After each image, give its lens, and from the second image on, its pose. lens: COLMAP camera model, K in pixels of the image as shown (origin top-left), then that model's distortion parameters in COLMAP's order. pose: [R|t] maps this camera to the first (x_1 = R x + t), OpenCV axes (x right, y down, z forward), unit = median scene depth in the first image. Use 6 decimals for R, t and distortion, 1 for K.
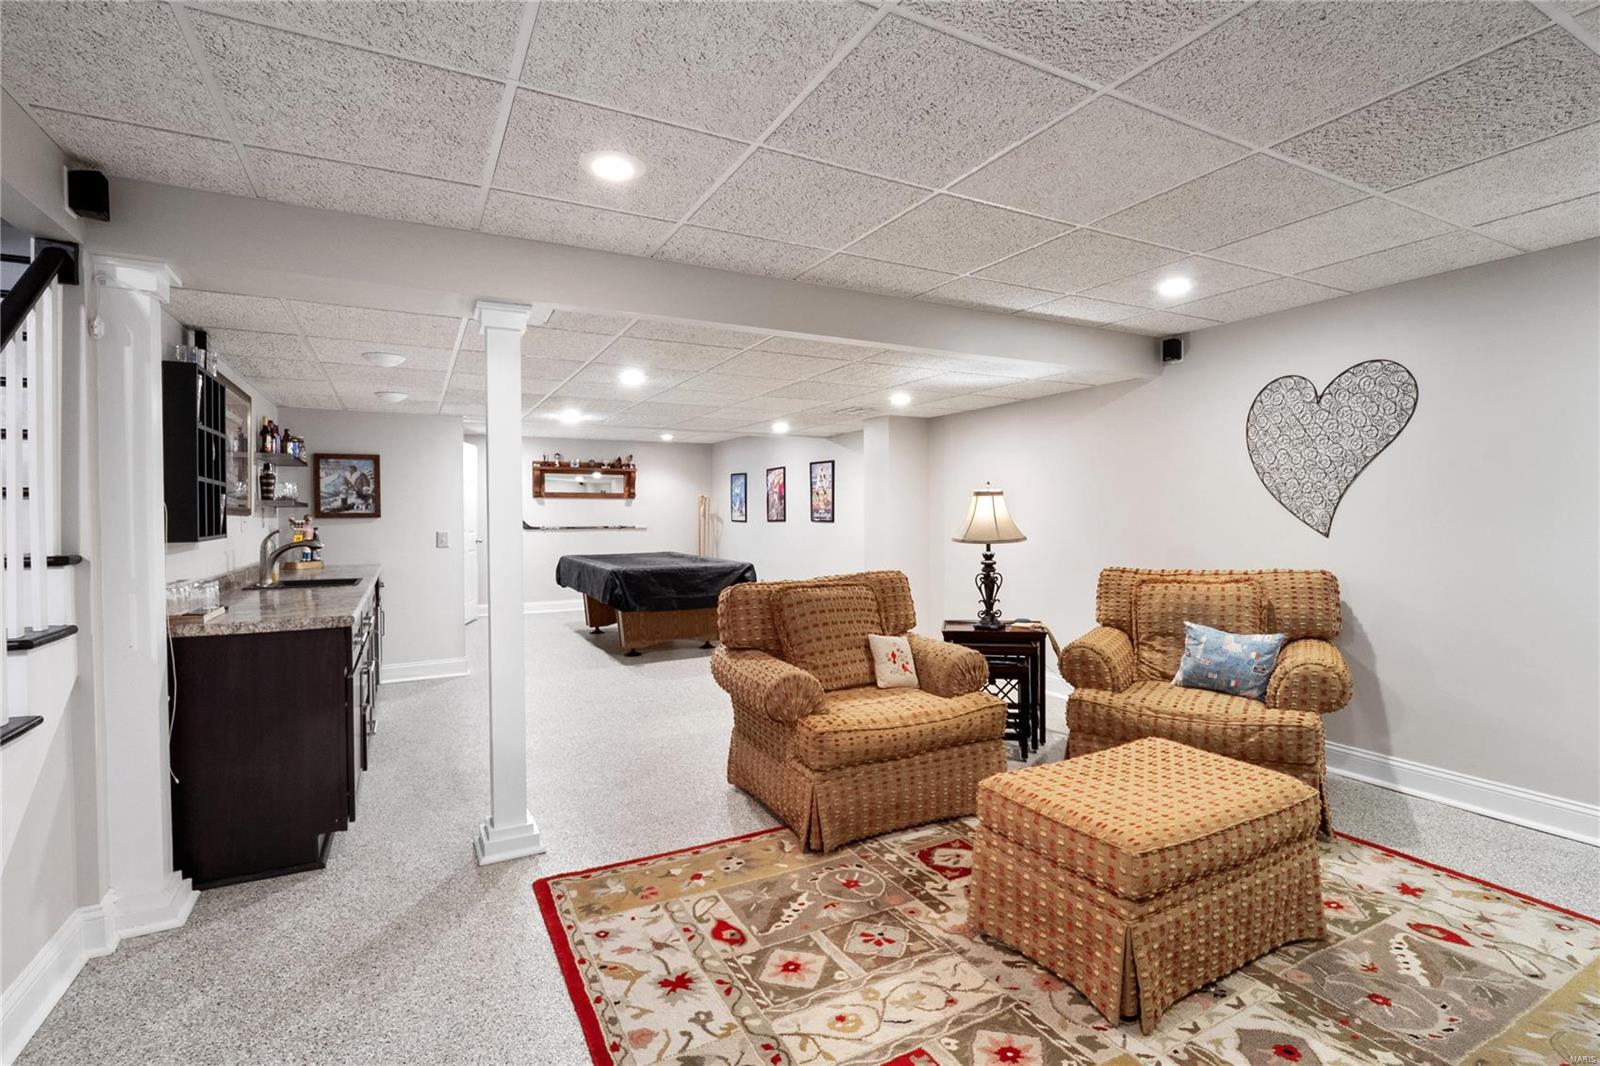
lens RADIAL K [[753.3, 0, 799.3], [0, 753.3, 526.0], [0, 0, 1]] dist [-0.014903, -0.000491]
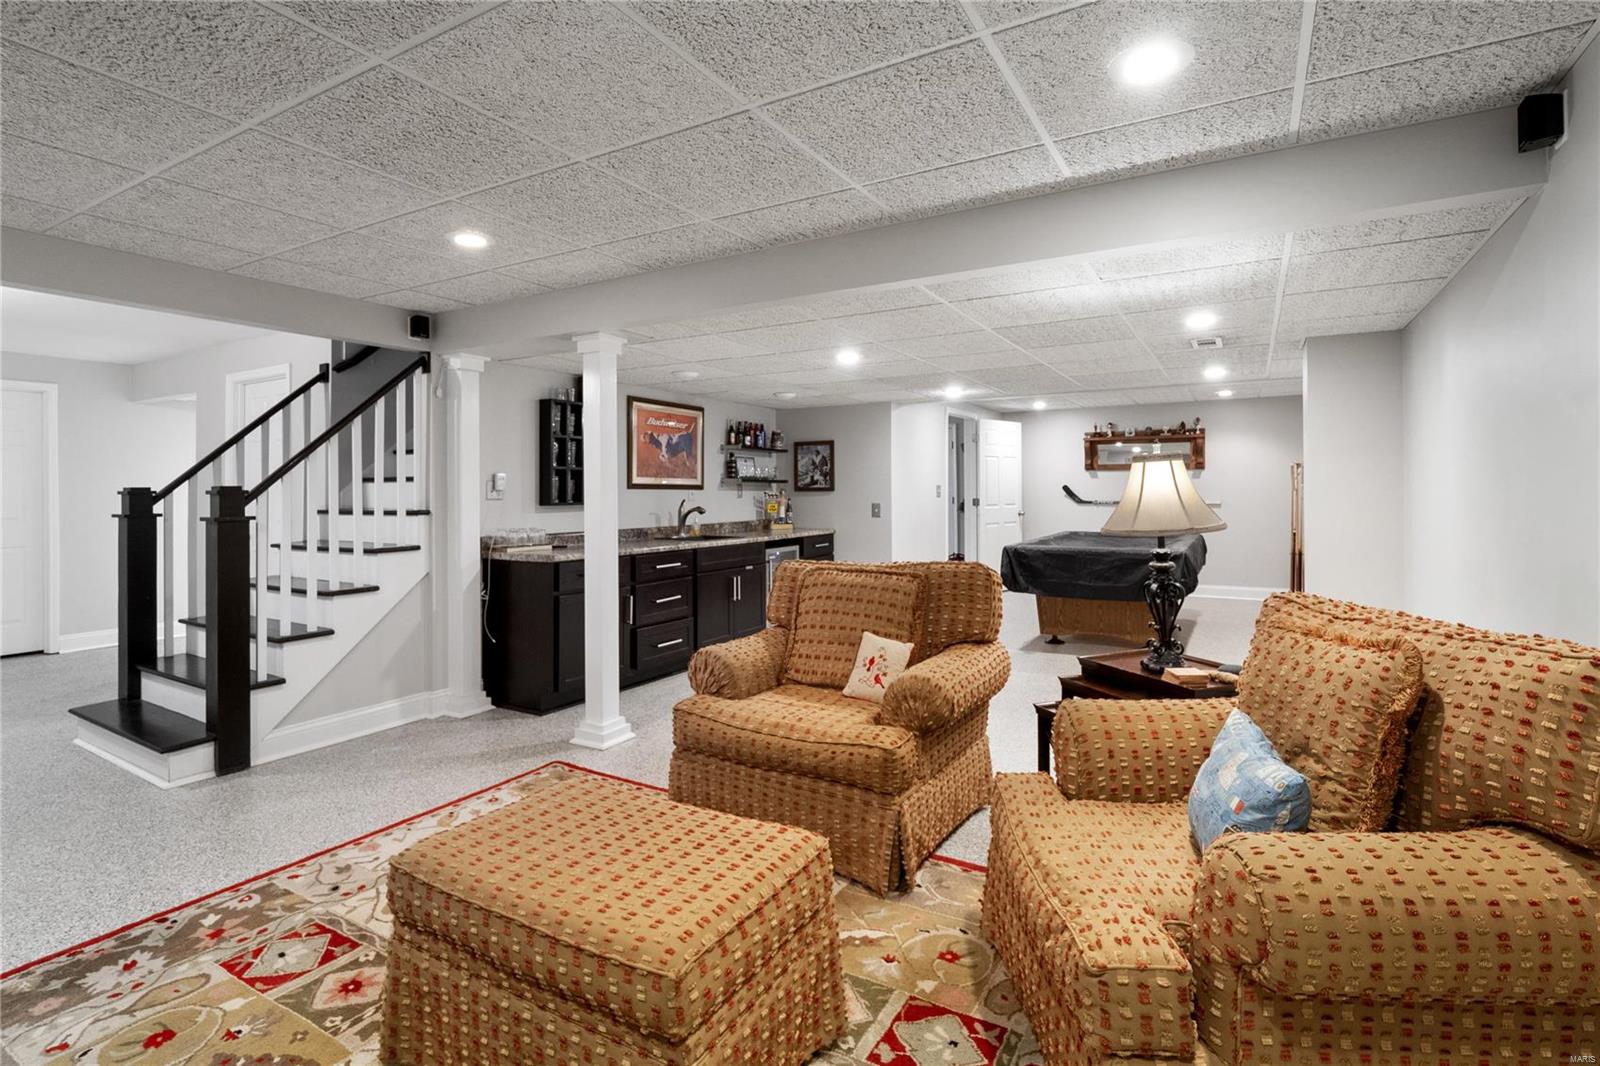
lens RADIAL K [[760.9, 0, 797.9], [0, 760.9, 490.2], [0, 0, 1]] dist [-0.009507, -0.000648]
pose [[0.526948, 0.003150, -0.849892, 0.488076], [-0.012613, 0.999912, -0.004114, -0.007087], [0.849804, 0.012888, 0.526942, 0.301393]]
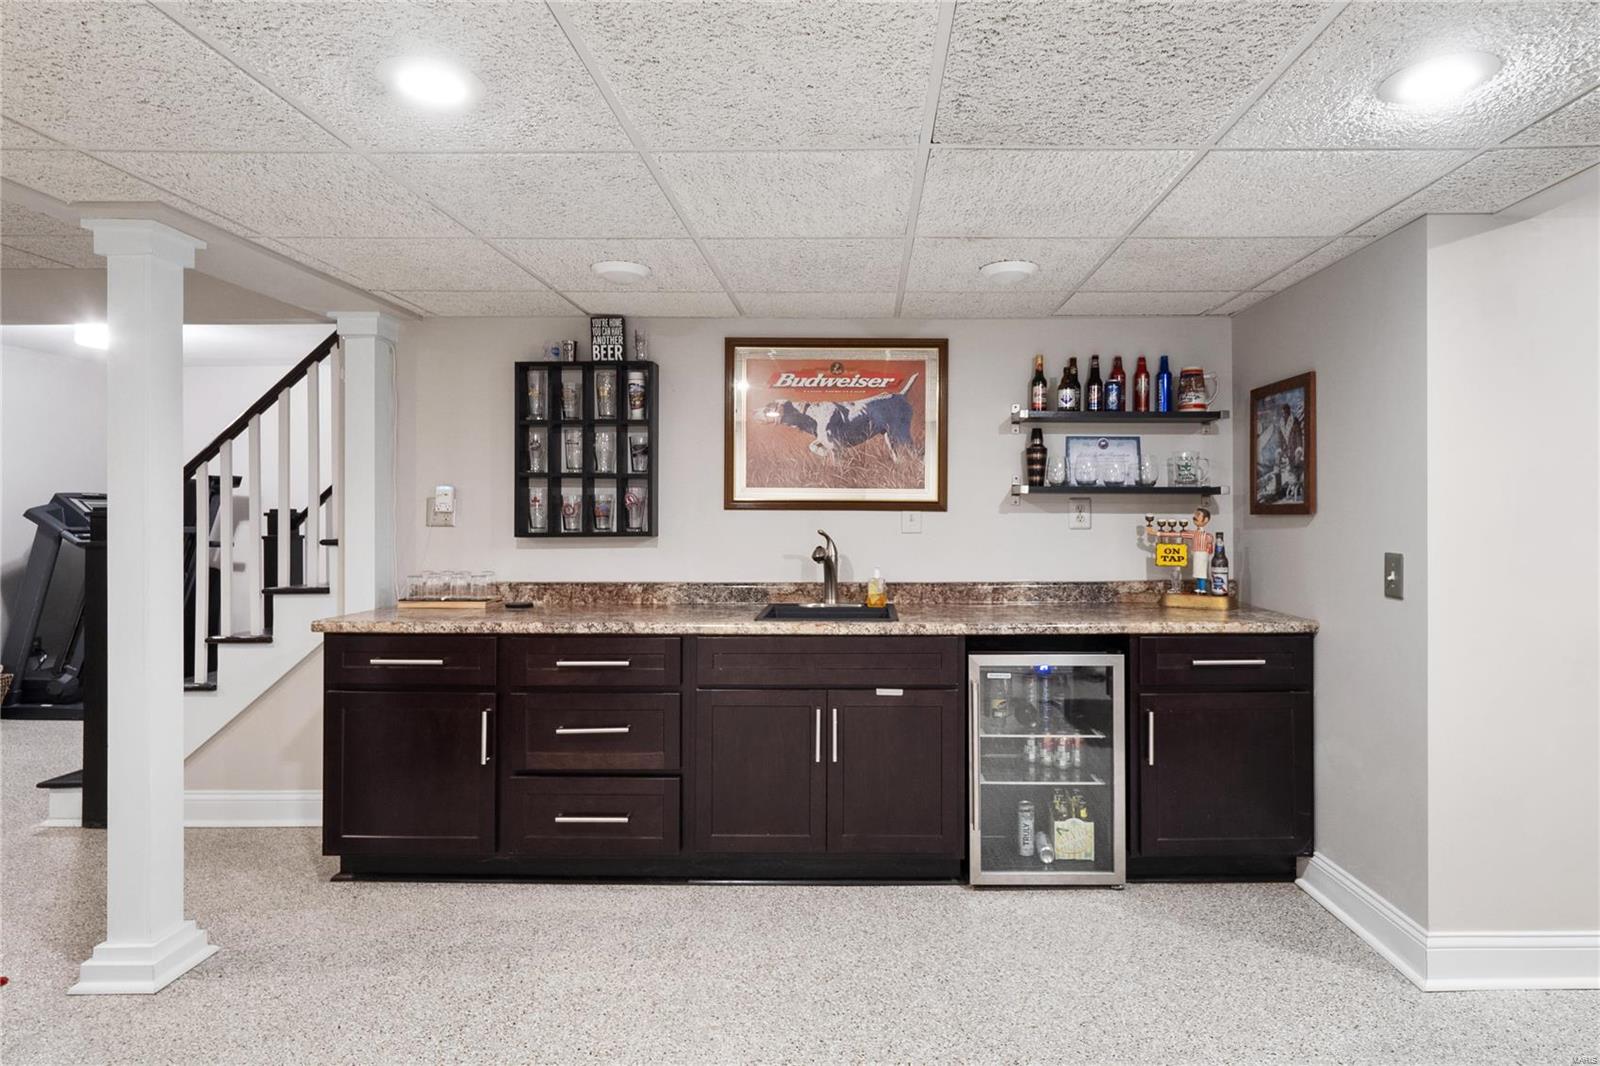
lens RADIAL K [[882.3, 0, 858.2], [0, 882.3, 533.4], [0, 0, 1]] dist [0.000774, 0.000123]
pose [[-0.462950, 0.022941, -0.886087, 0.021051], [-0.010472, 0.999454, 0.031348, -0.014166], [0.886322, 0.023791, -0.462457, 1.038697]]
